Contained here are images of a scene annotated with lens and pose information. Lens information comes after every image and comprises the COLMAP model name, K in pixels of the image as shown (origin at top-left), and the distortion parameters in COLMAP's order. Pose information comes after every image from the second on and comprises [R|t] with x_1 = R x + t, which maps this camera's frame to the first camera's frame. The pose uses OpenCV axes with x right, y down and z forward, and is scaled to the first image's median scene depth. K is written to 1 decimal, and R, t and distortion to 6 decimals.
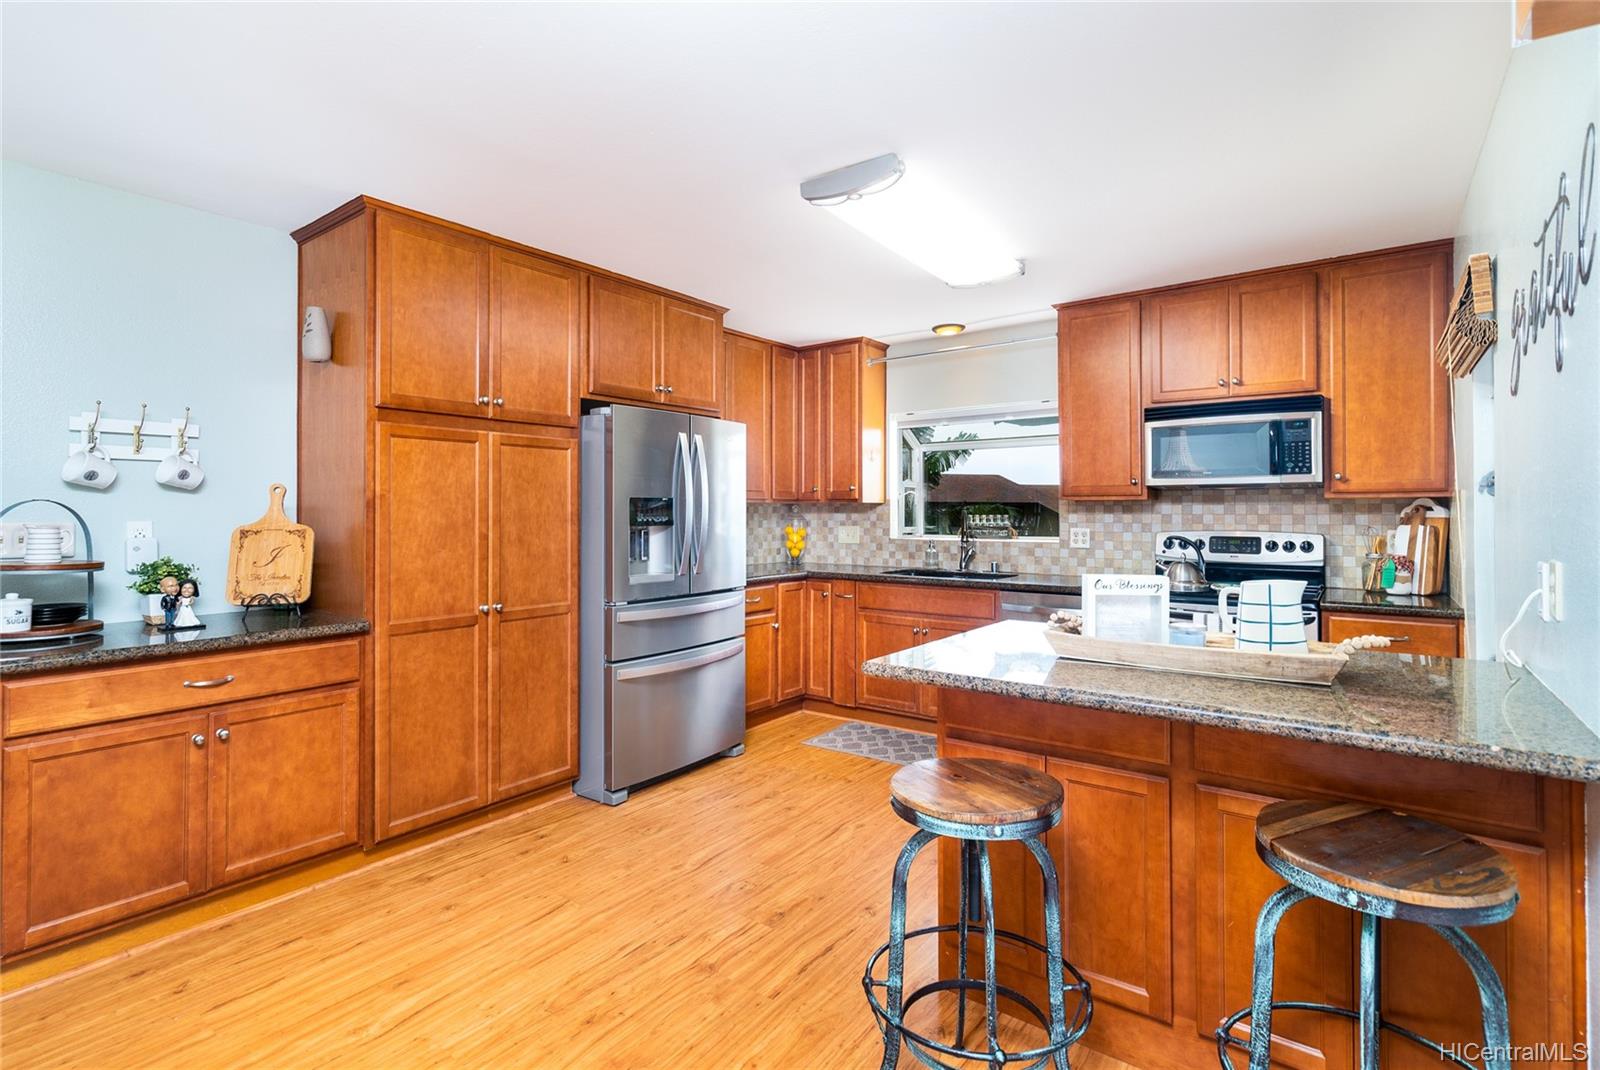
lens RADIAL K [[745.0, 0, 819.9], [0, 745.0, 509.8], [0, 0, 1]] dist [-0.007502, 0.002407]
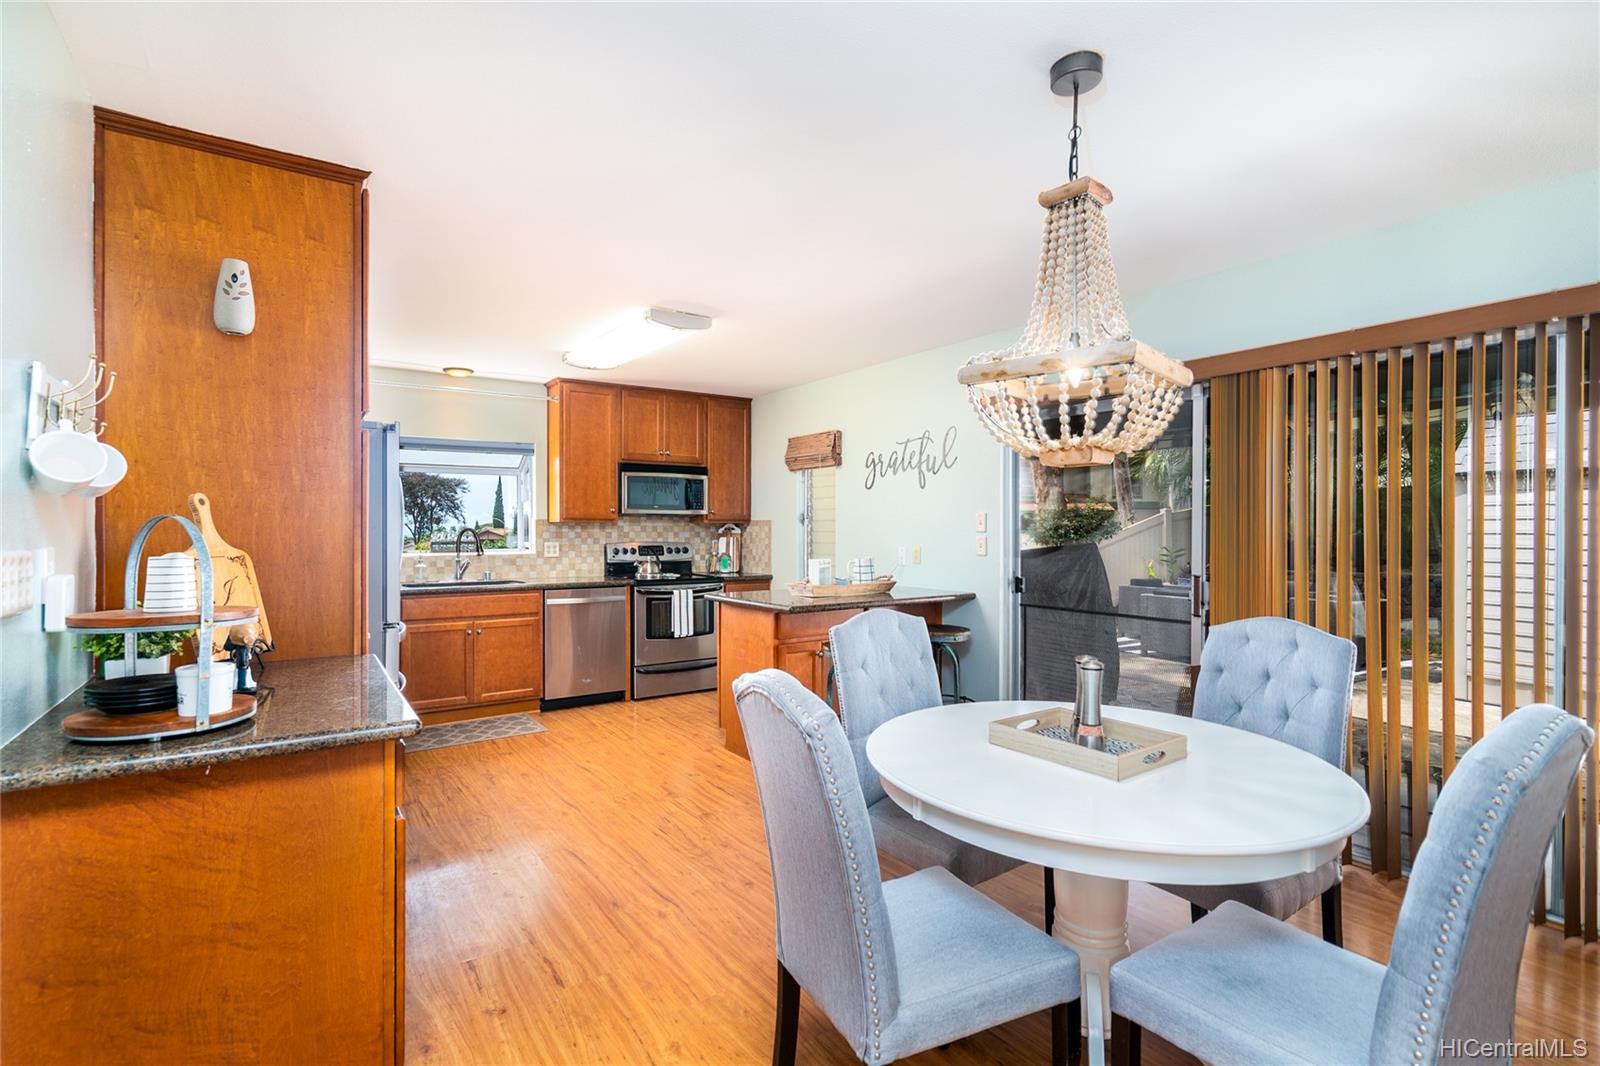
lens RADIAL K [[745.0, 0, 770.6], [0, 745.0, 532.7], [0, 0, 1]] dist [-0.007502, 0.002407]
pose [[0.360291, -0.003418, 0.932834, -0.898757], [-0.003202, 0.999983, 0.004901, -0.000897], [-0.932835, -0.004753, 0.360273, 0.164257]]
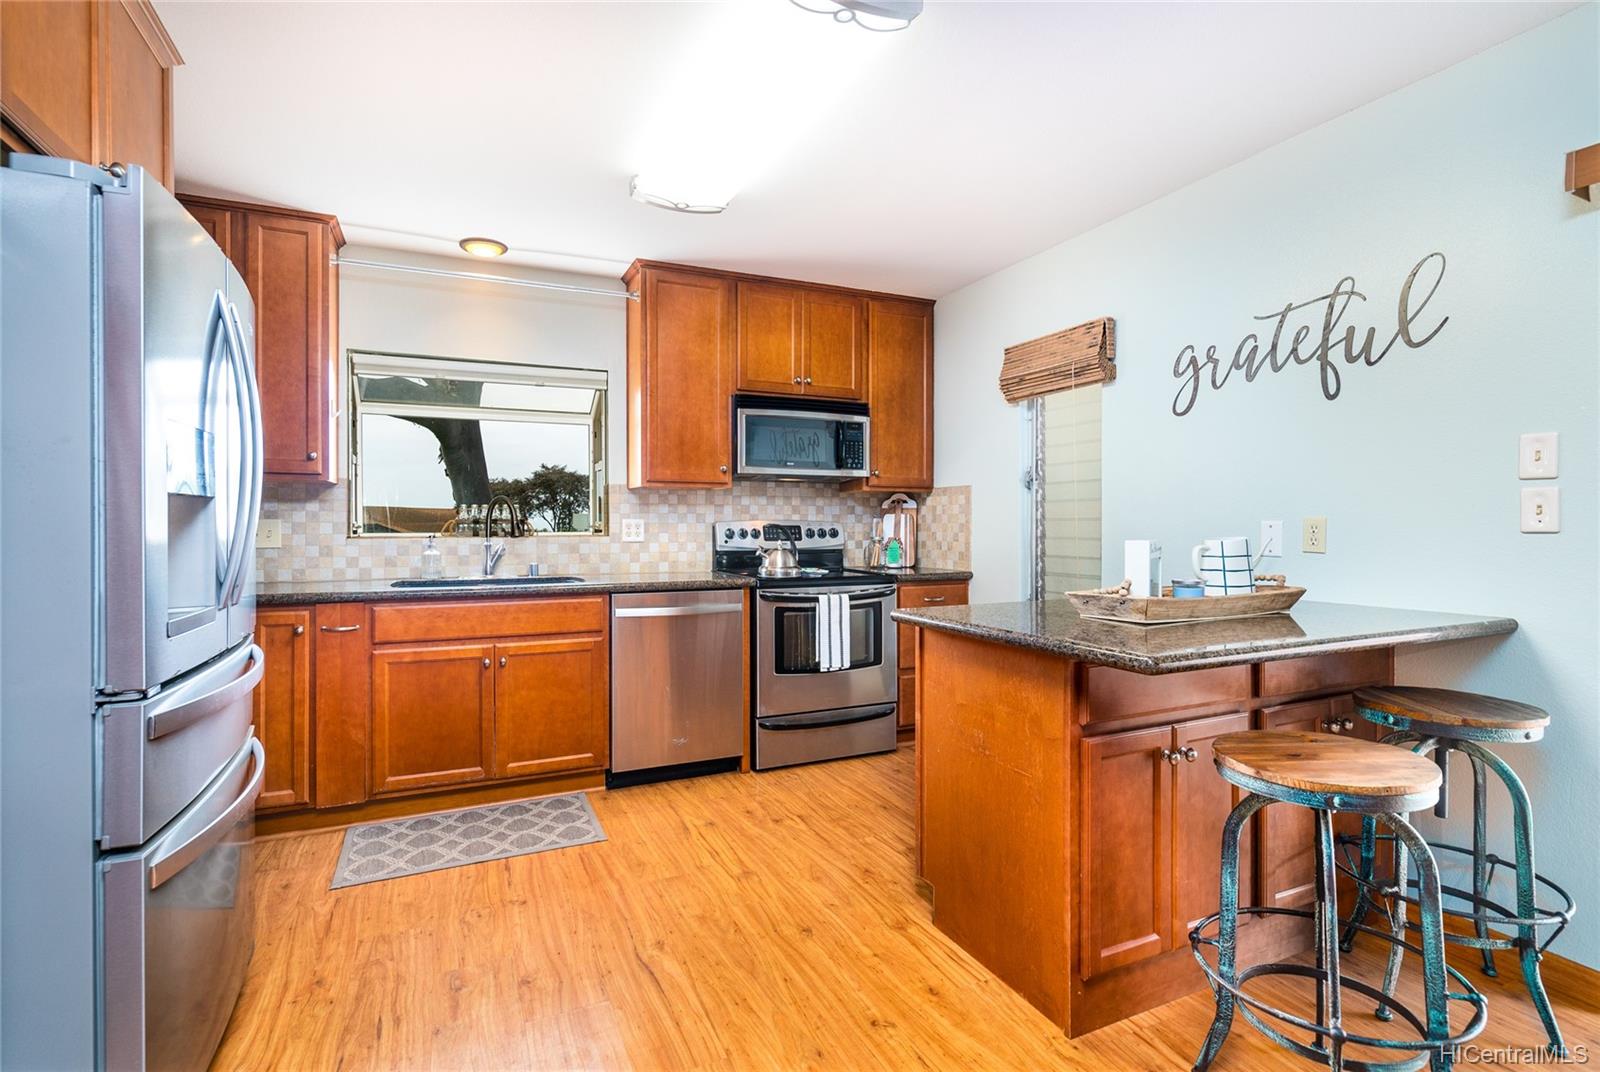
lens RADIAL K [[745.0, 0, 777.8], [0, 745.0, 531.1], [0, 0, 1]] dist [-0.007502, 0.002407]
pose [[0.505183, -0.006580, 0.862987, -0.387704], [-0.002743, 0.999954, 0.009230, 0.035018], [-0.863008, -0.007030, 0.505142, 0.467348]]
